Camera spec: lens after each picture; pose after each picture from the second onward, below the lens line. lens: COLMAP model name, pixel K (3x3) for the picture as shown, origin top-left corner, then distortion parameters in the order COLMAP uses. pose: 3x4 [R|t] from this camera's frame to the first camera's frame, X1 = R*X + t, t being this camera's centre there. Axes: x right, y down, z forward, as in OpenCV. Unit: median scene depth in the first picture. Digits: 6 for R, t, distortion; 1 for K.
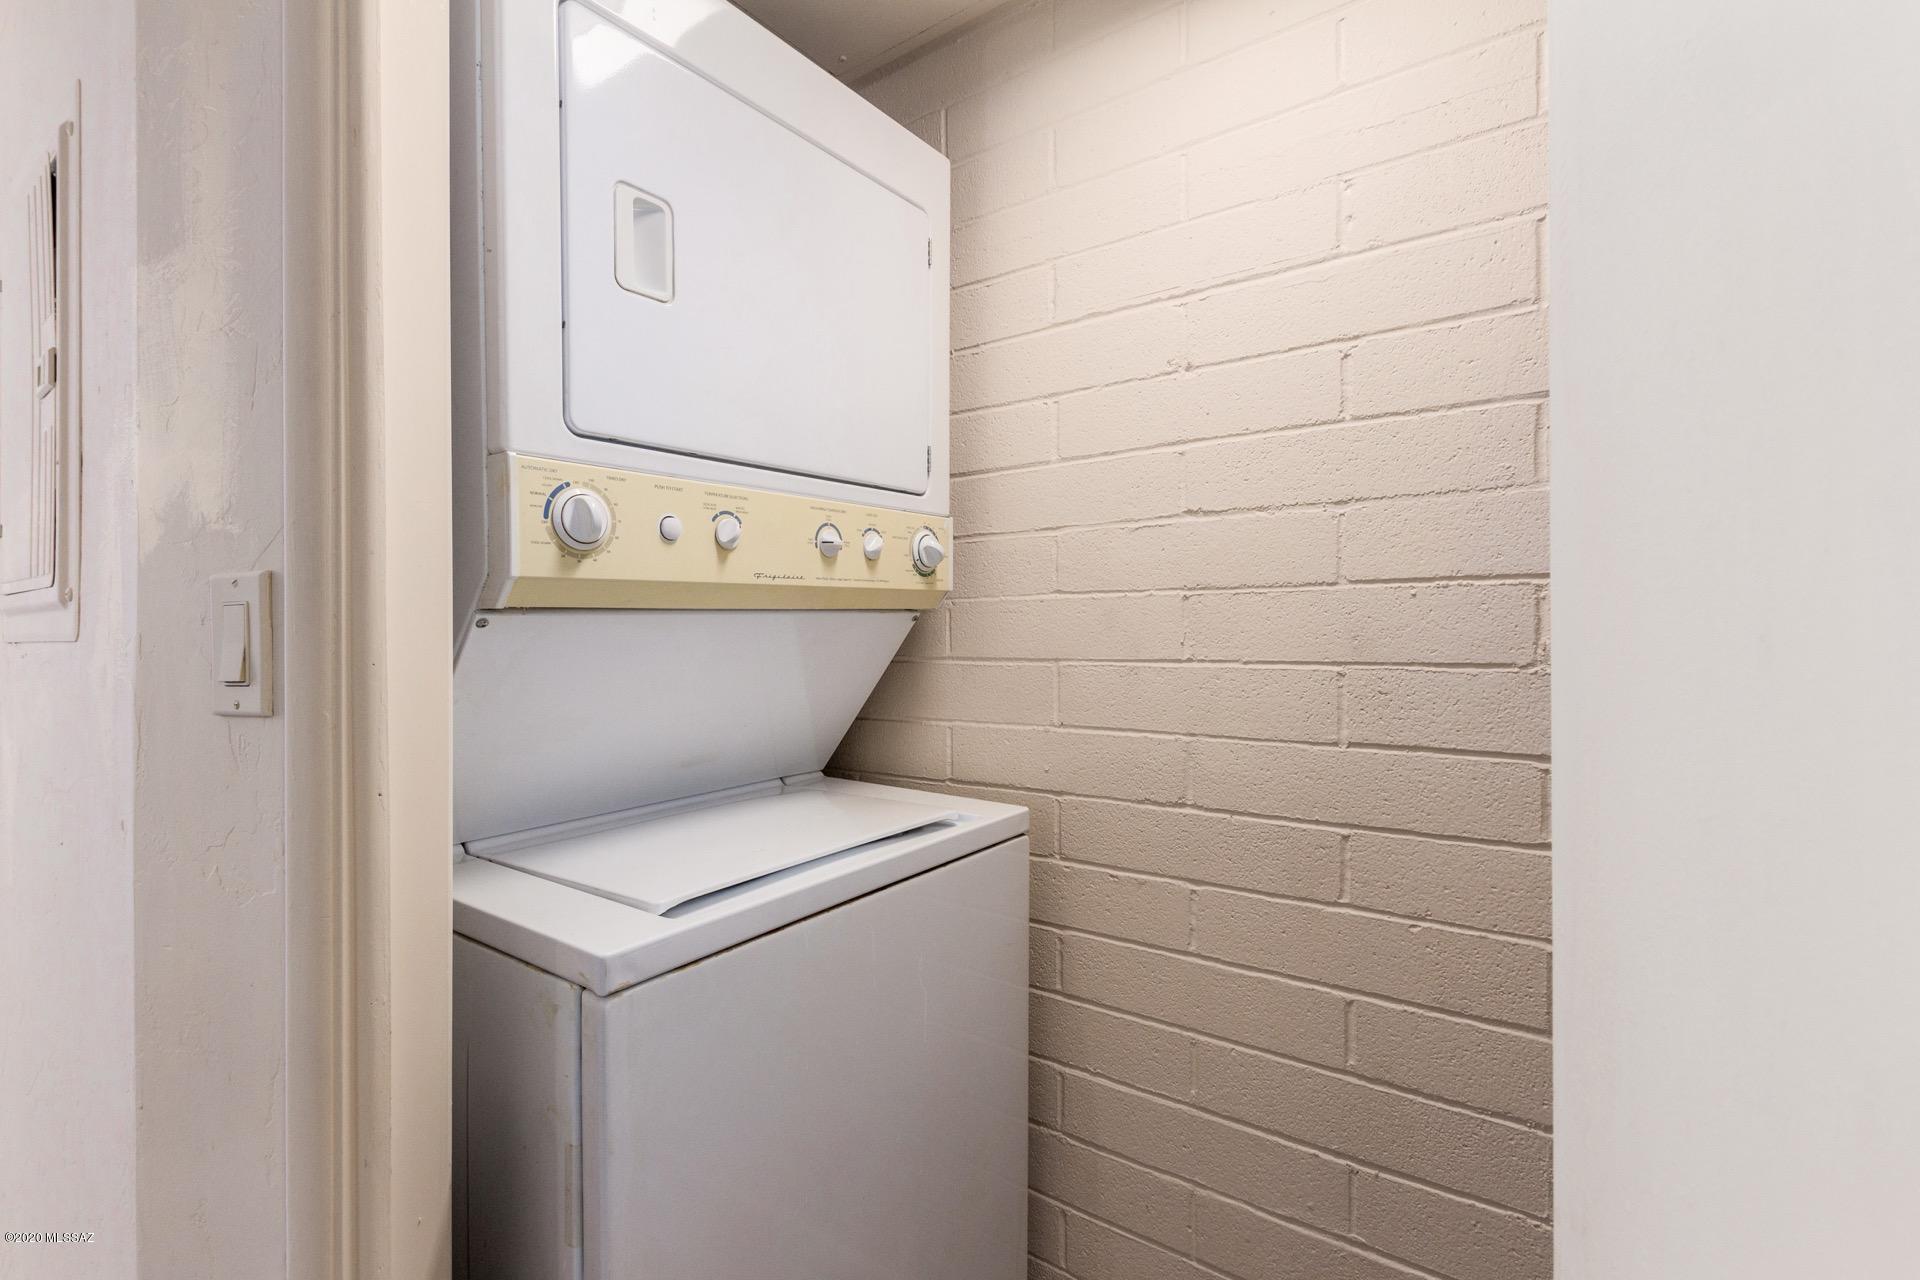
lens RADIAL K [[880.0, 0, 961.1], [0, 880.0, 635.4], [0, 0, 1]] dist [0.002668, 0.000279]
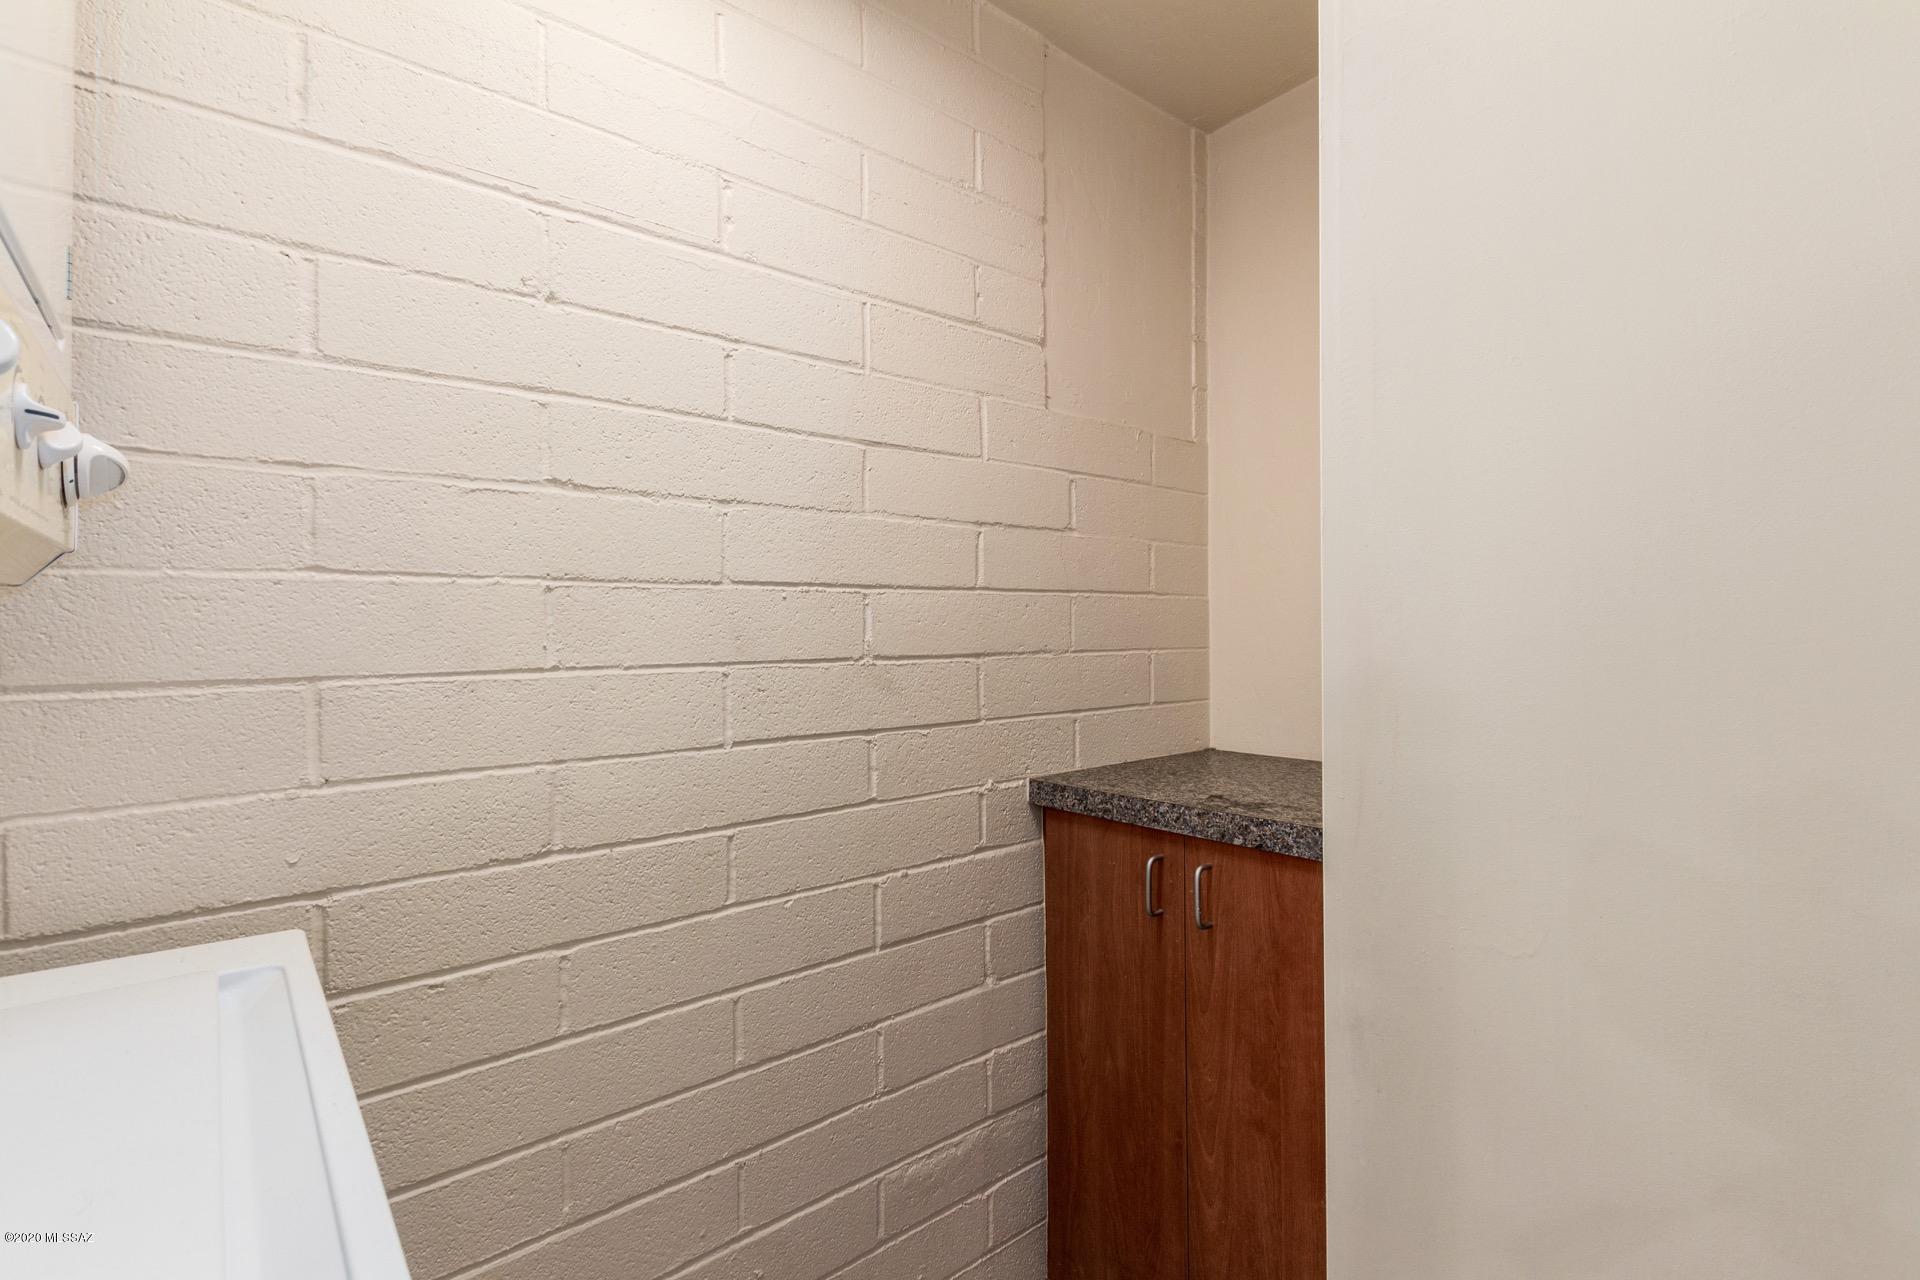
lens RADIAL K [[880.0, 0, 971.2], [0, 880.0, 634.6], [0, 0, 1]] dist [0.002668, 0.000279]
pose [[0.234459, -0.003946, 0.972118, -0.448514], [0.008571, 0.999961, 0.001991, -0.000697], [-0.972088, 0.007865, 0.234483, 0.476951]]
